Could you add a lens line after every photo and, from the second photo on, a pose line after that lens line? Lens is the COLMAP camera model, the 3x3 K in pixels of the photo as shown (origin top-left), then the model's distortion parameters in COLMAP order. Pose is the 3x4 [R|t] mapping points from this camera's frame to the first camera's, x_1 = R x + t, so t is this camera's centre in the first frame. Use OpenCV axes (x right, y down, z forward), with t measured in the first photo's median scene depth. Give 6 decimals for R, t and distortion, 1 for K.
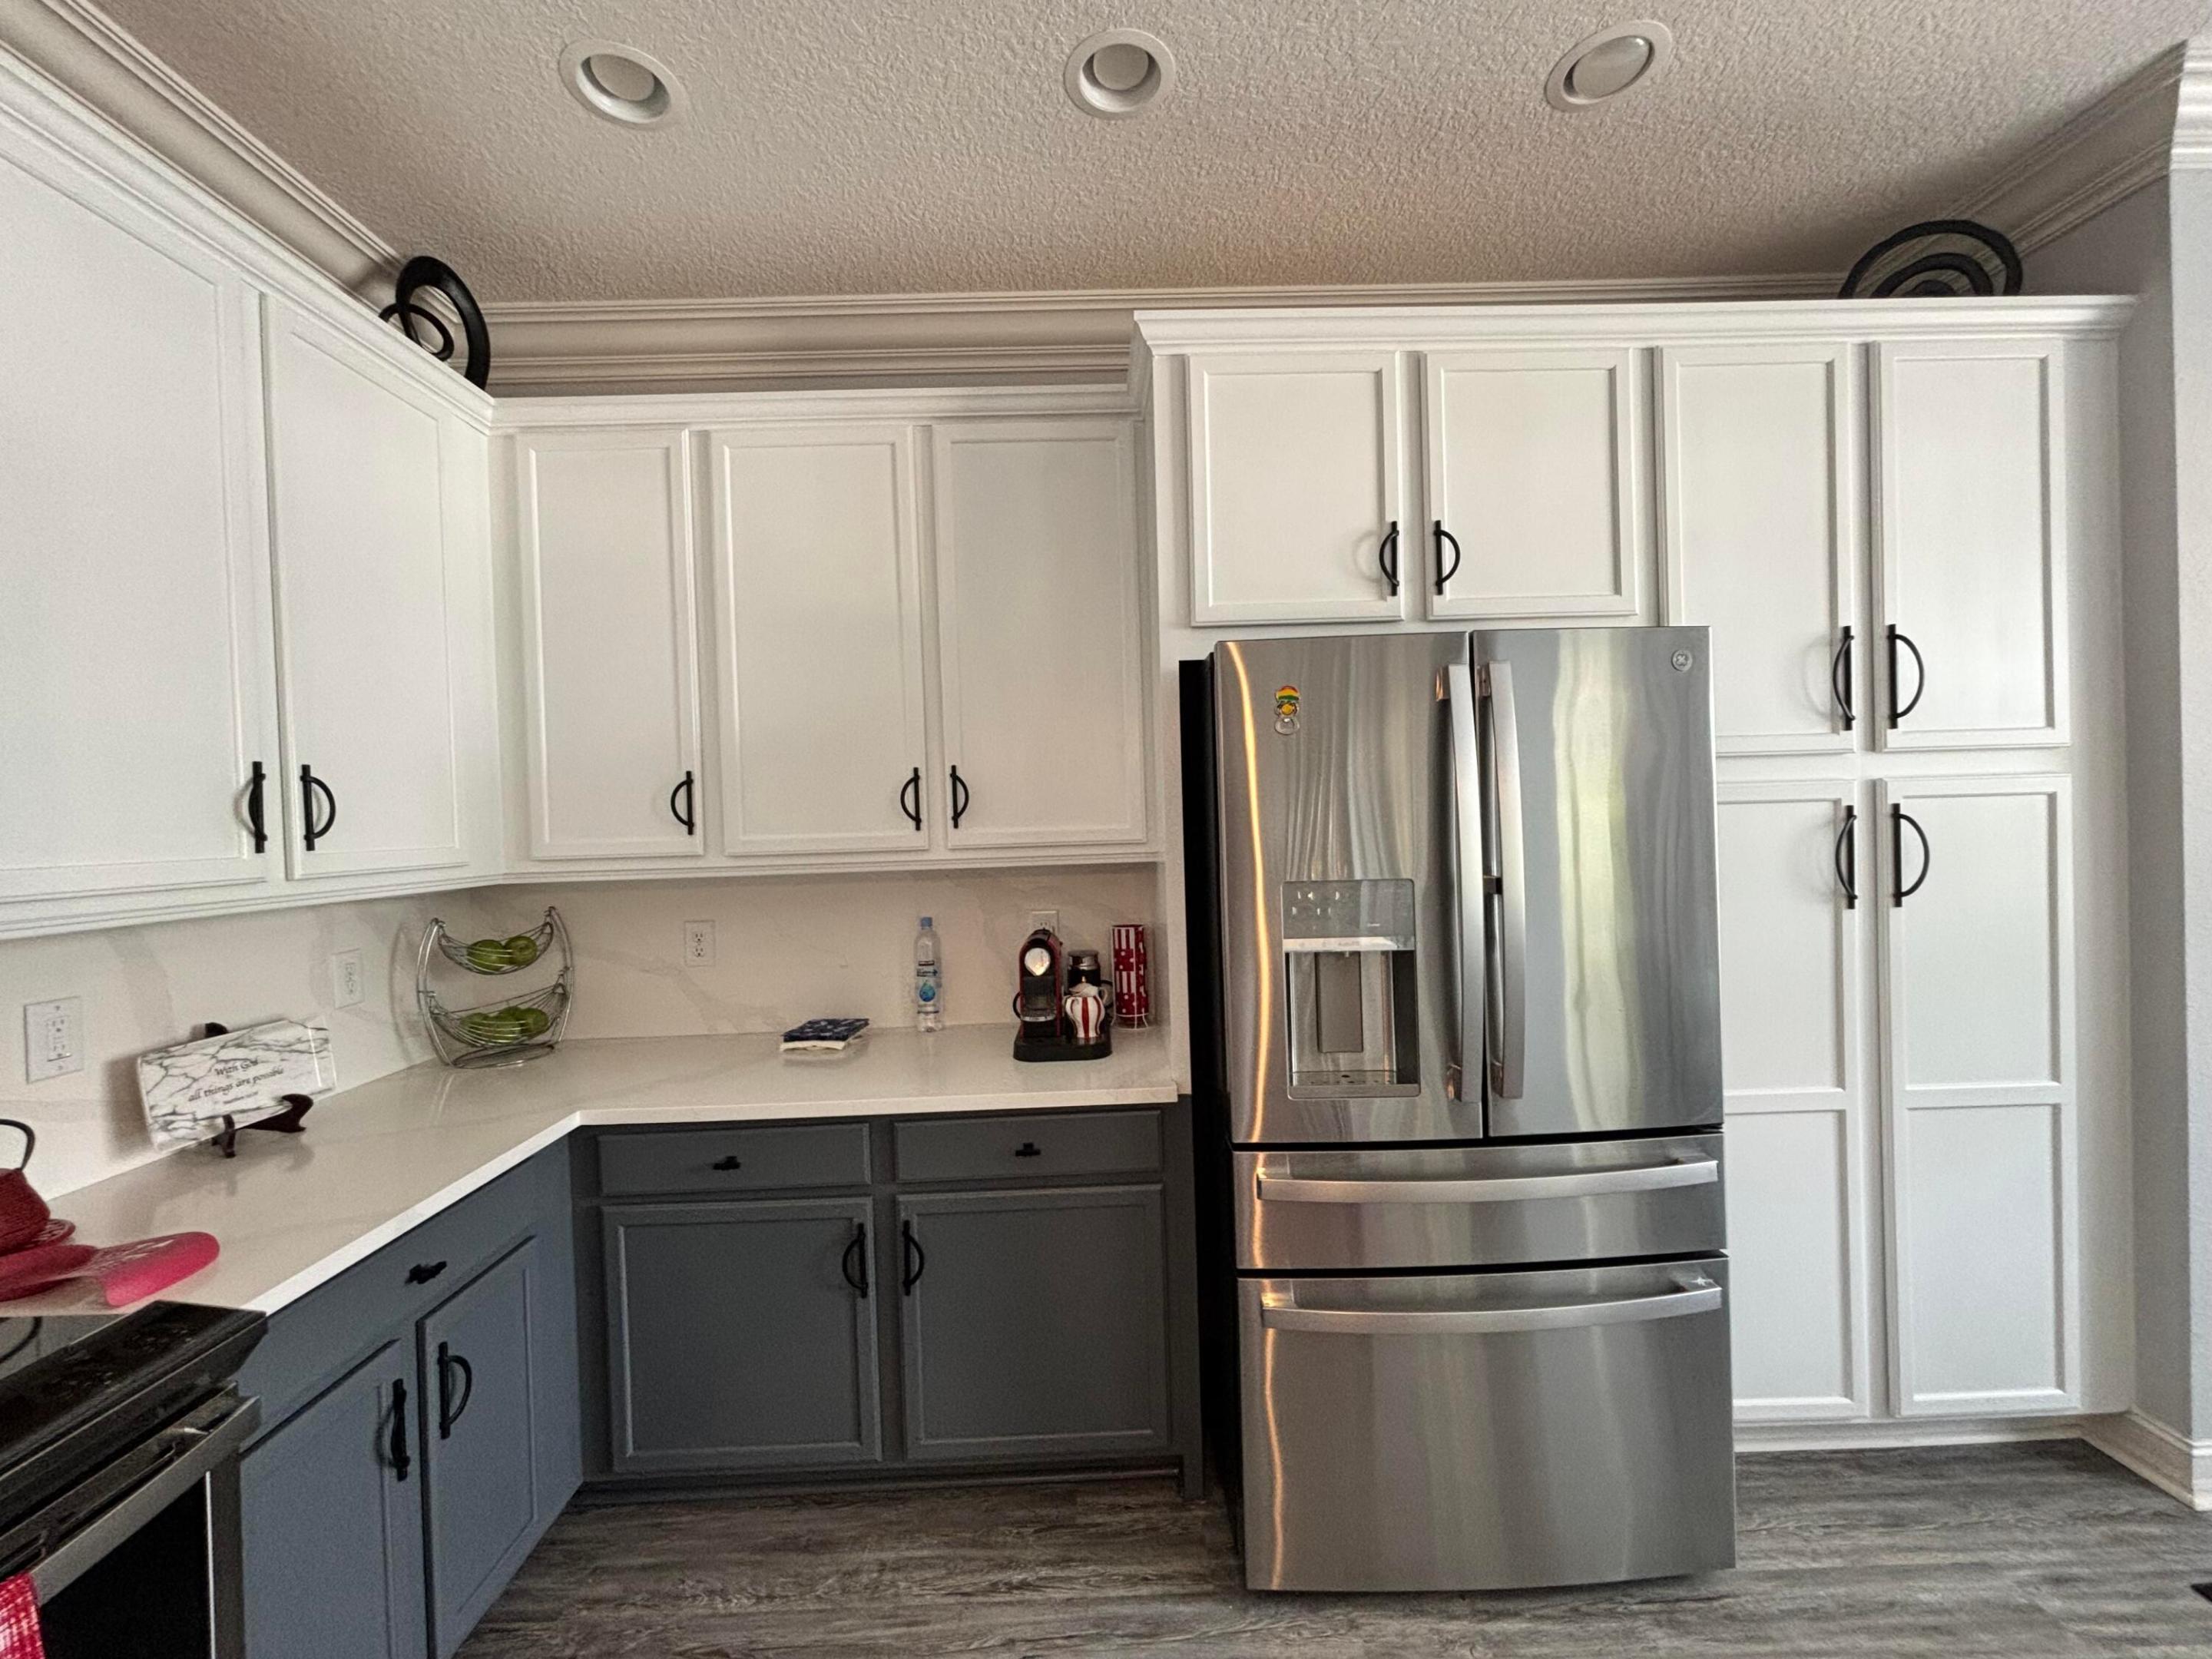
lens RADIAL K [[897.4, 0, 1105.4], [0, 897.4, 827.0], [0, 0, 1]] dist [0.003977, -0.001158]
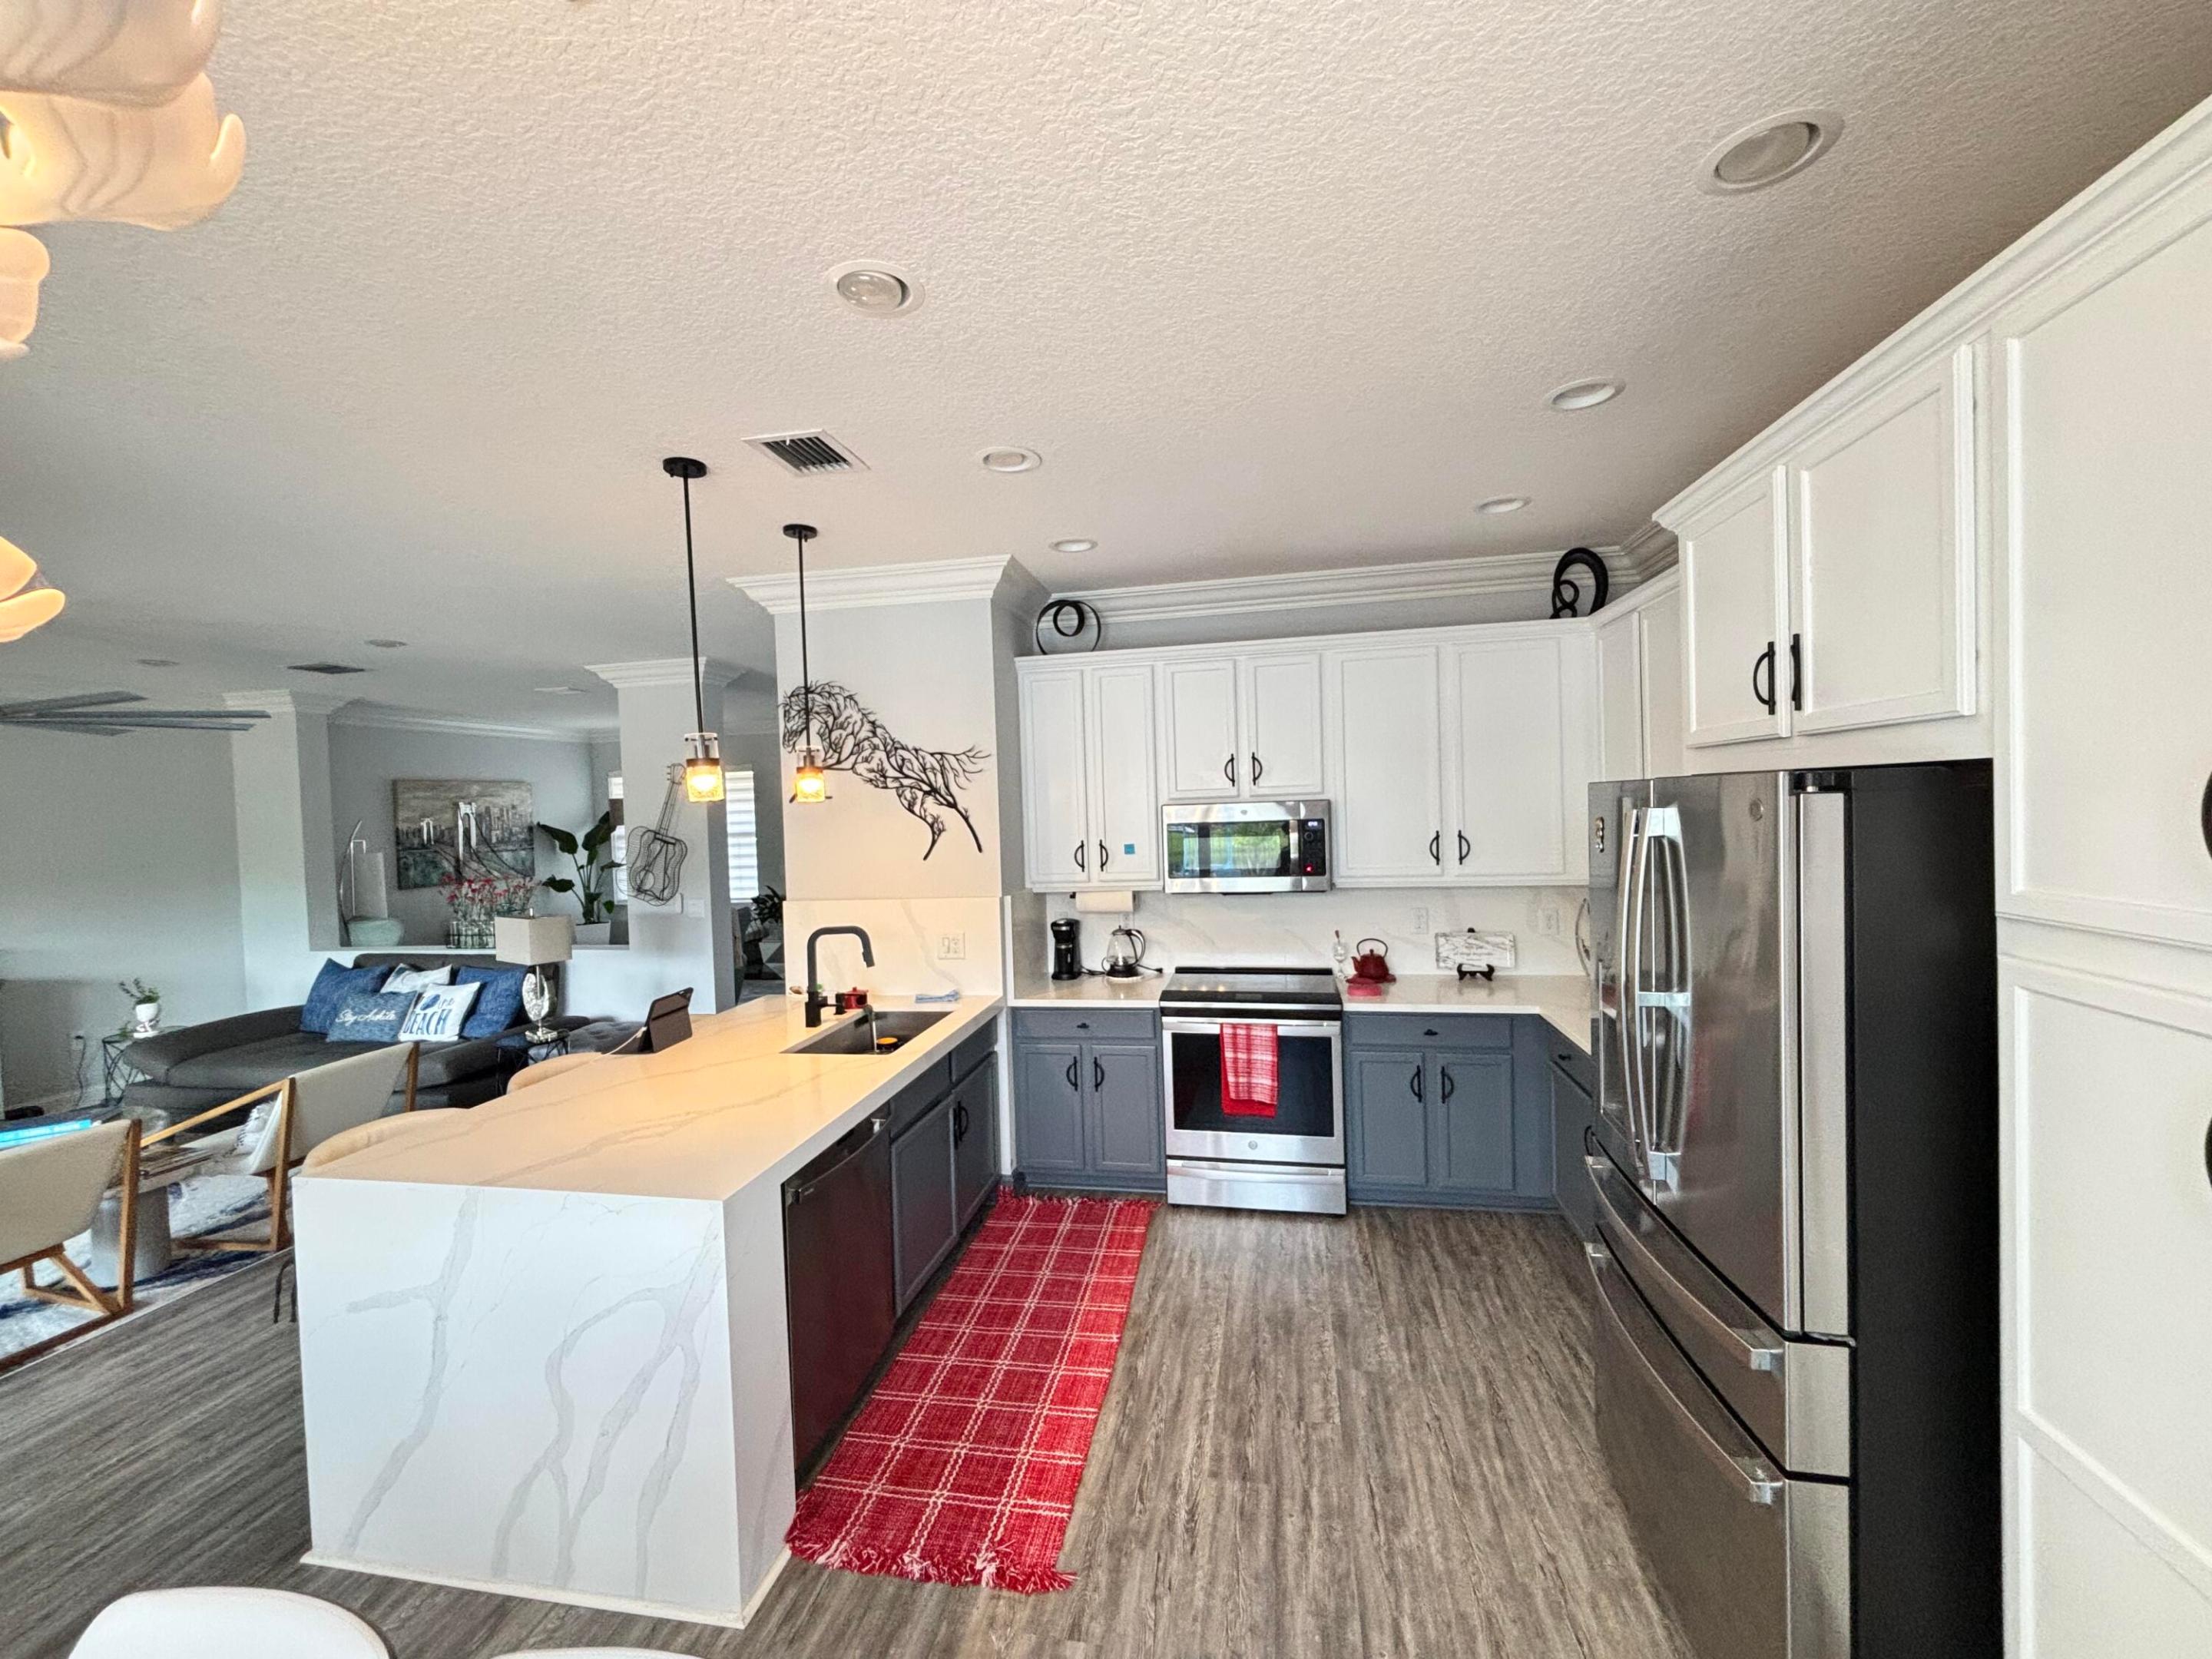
lens RADIAL K [[897.4, 0, 1106.5], [0, 897.4, 829.5], [0, 0, 1]] dist [0.003977, -0.001158]
pose [[-0.204854, 0.064198, -0.976685, 1.457181], [0.023624, 0.997880, 0.060636, -0.204890], [0.978507, -0.010652, -0.205936, 0.462429]]
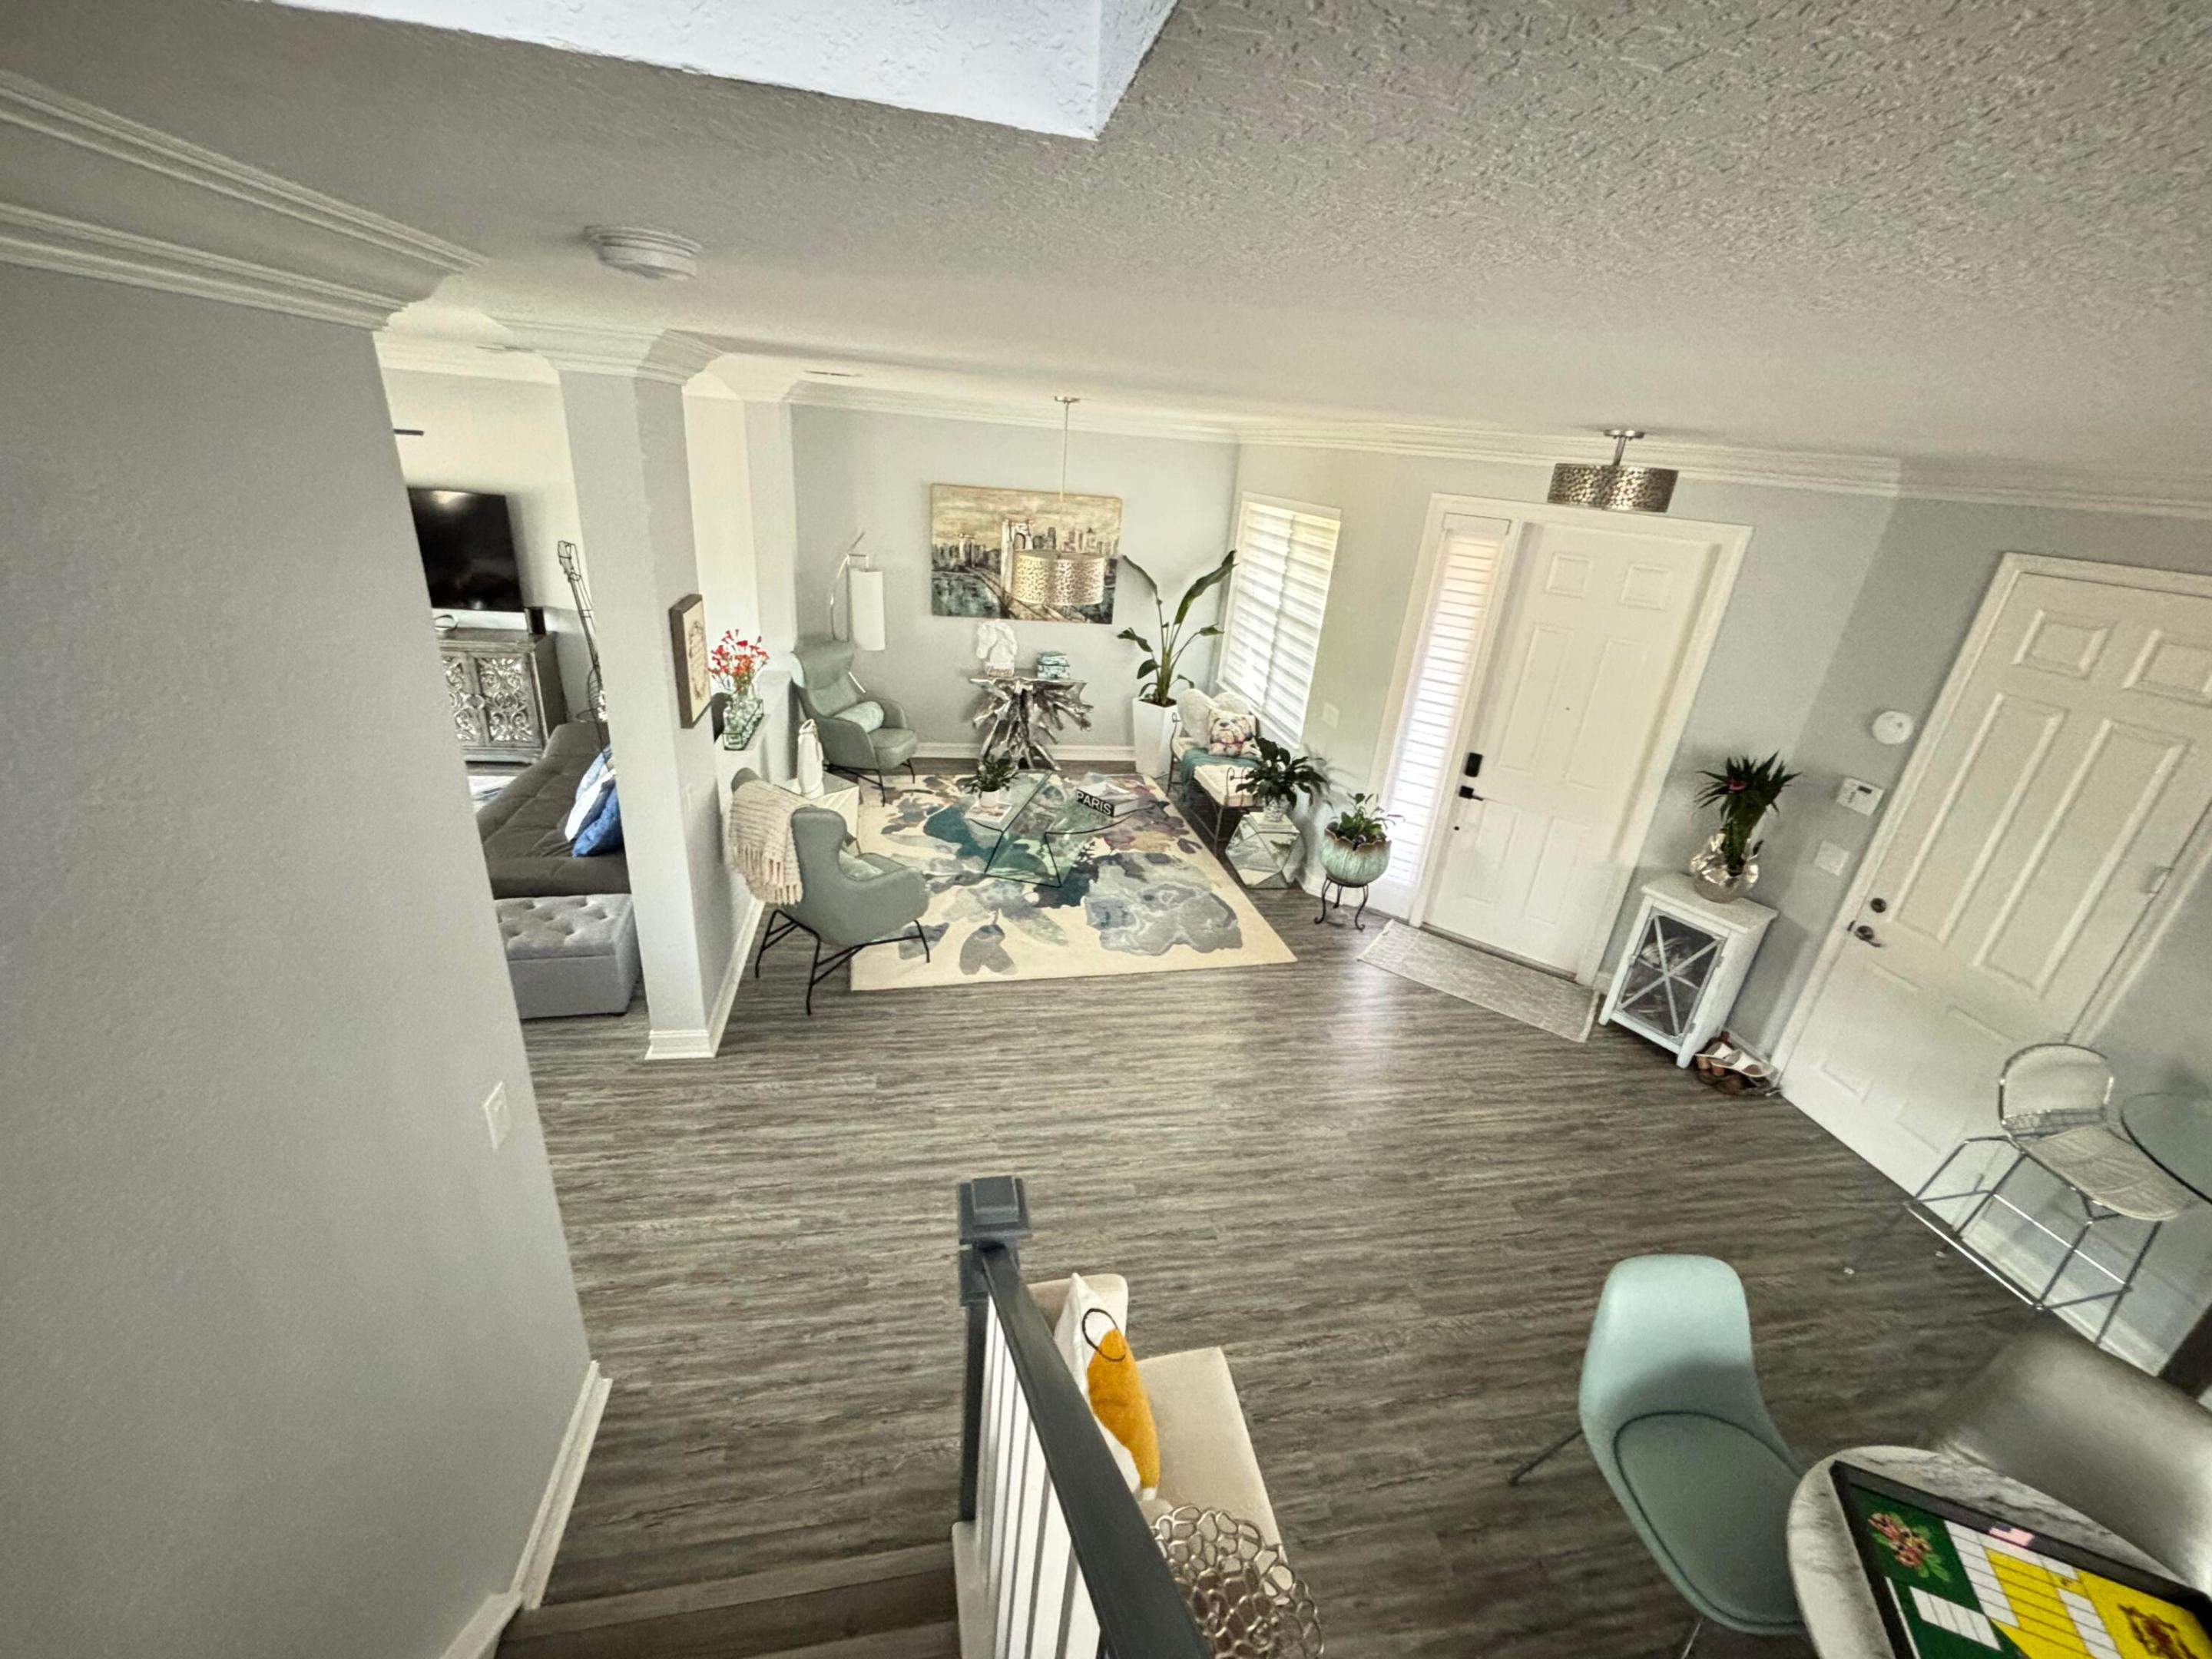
lens RADIAL K [[897.4, 0, 1103.0], [0, 897.4, 839.4], [0, 0, 1]] dist [0.003977, -0.001158]
pose [[-0.986289, 0.018249, -0.164014, -2.033655], [-0.053656, 0.904405, 0.423288, -0.534118], [0.156059, 0.426285, -0.891026, 0.265569]]
